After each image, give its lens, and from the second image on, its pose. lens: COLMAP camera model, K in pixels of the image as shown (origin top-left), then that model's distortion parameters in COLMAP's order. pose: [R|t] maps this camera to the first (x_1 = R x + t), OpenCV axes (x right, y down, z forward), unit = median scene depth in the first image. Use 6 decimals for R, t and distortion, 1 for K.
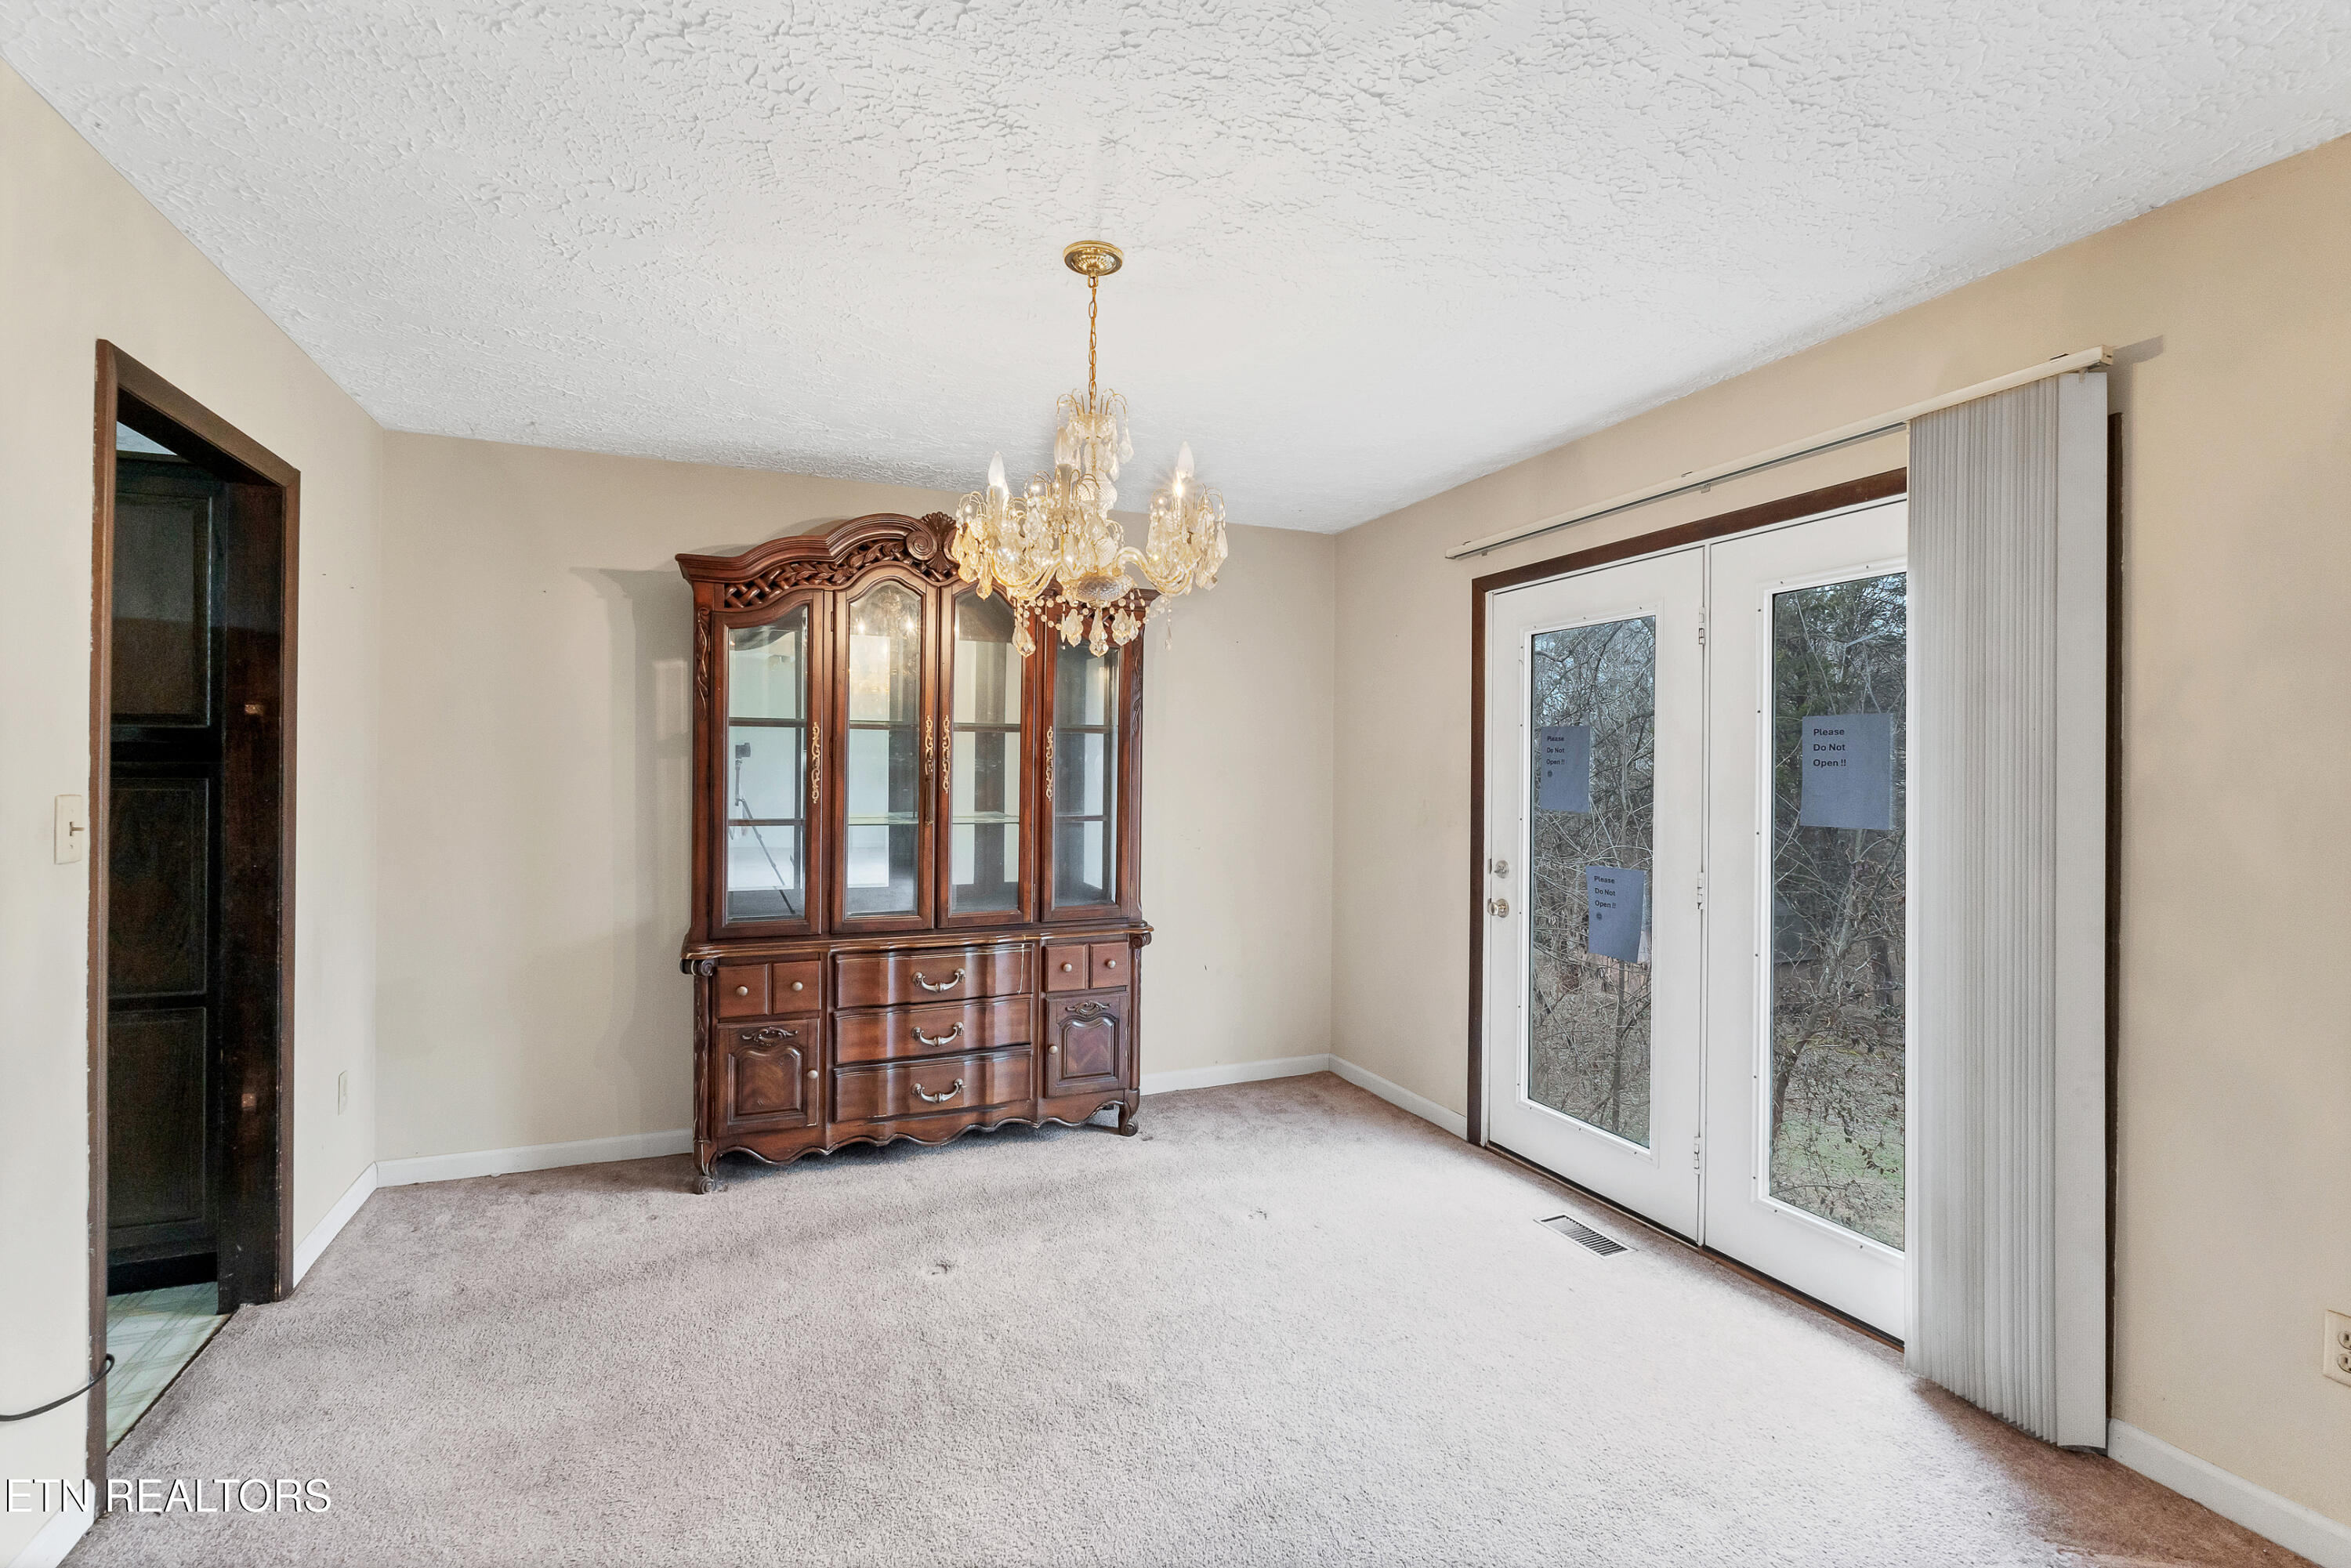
lens RADIAL K [[1038.6, 0, 1154.4], [0, 1038.6, 778.5], [0, 0, 1]] dist [-0.004755, -0.000225]
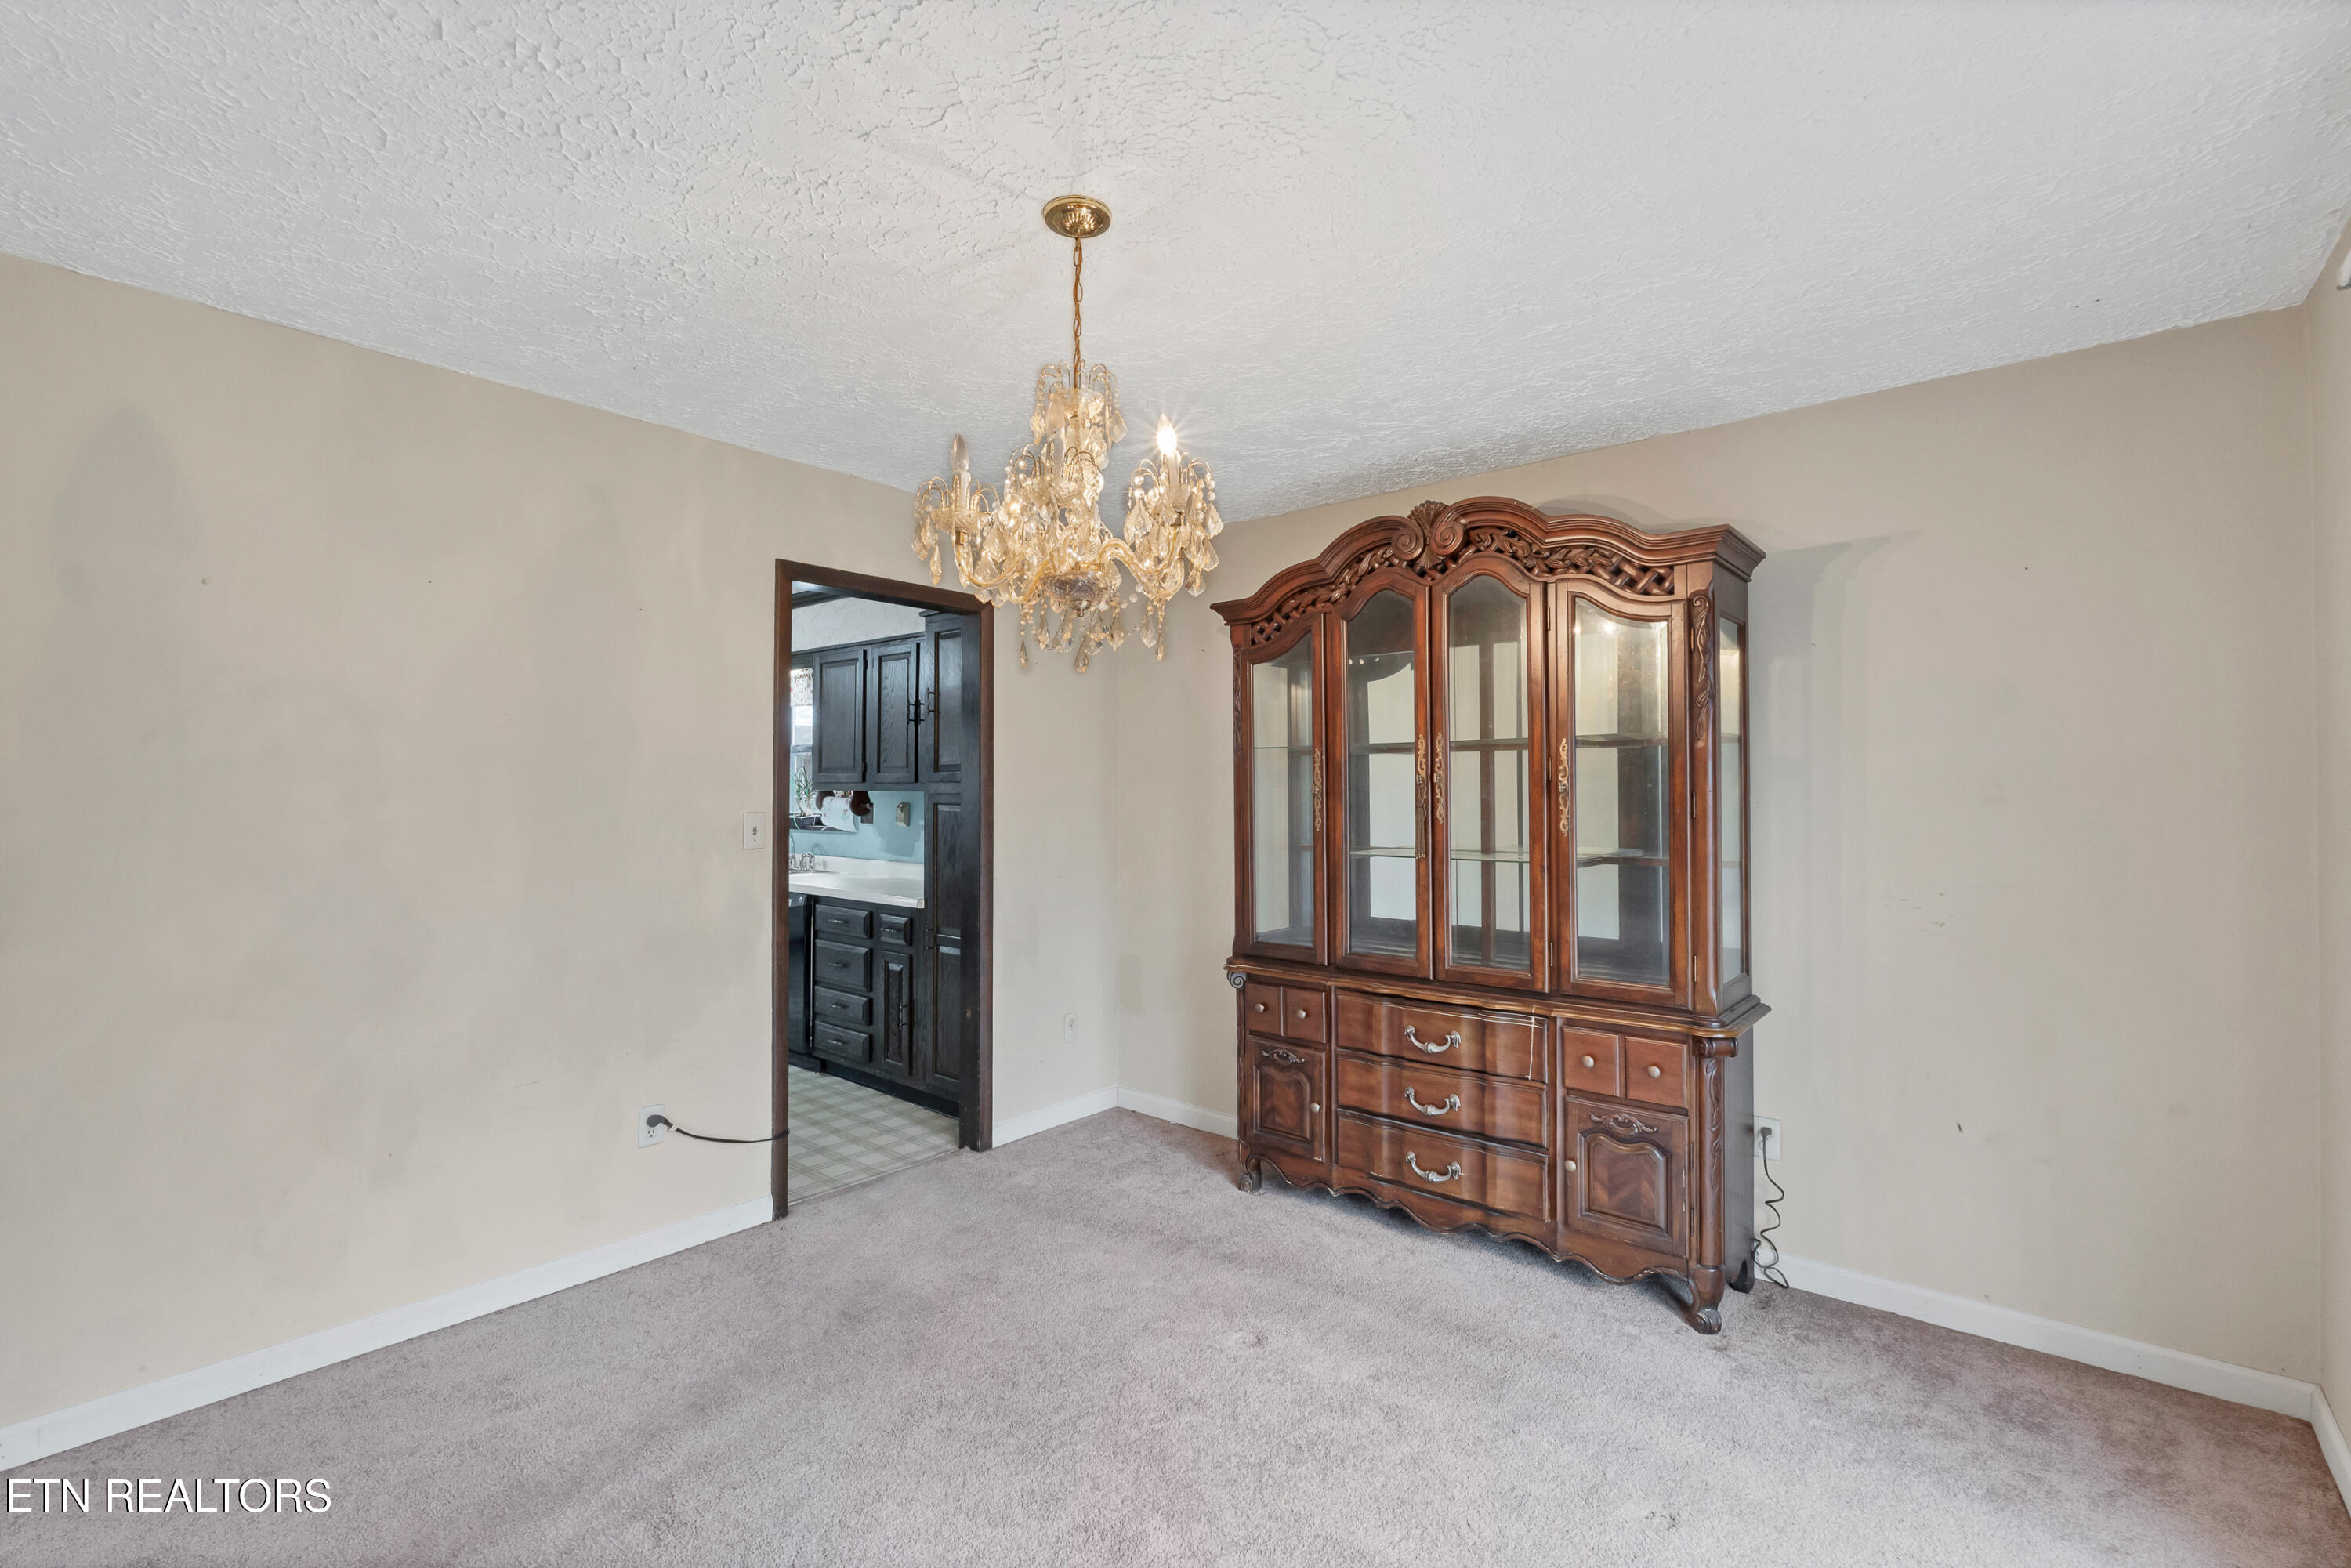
lens RADIAL K [[1036.3, 0, 1174.3], [0, 1036.3, 789.9], [0, 0, 1]] dist [-0.003075, 0.000005]
pose [[0.459686, -0.008690, -0.888039, 0.467732], [-0.004391, 0.999918, -0.012058, -0.002342], [0.888070, 0.009443, 0.459610, 0.416221]]
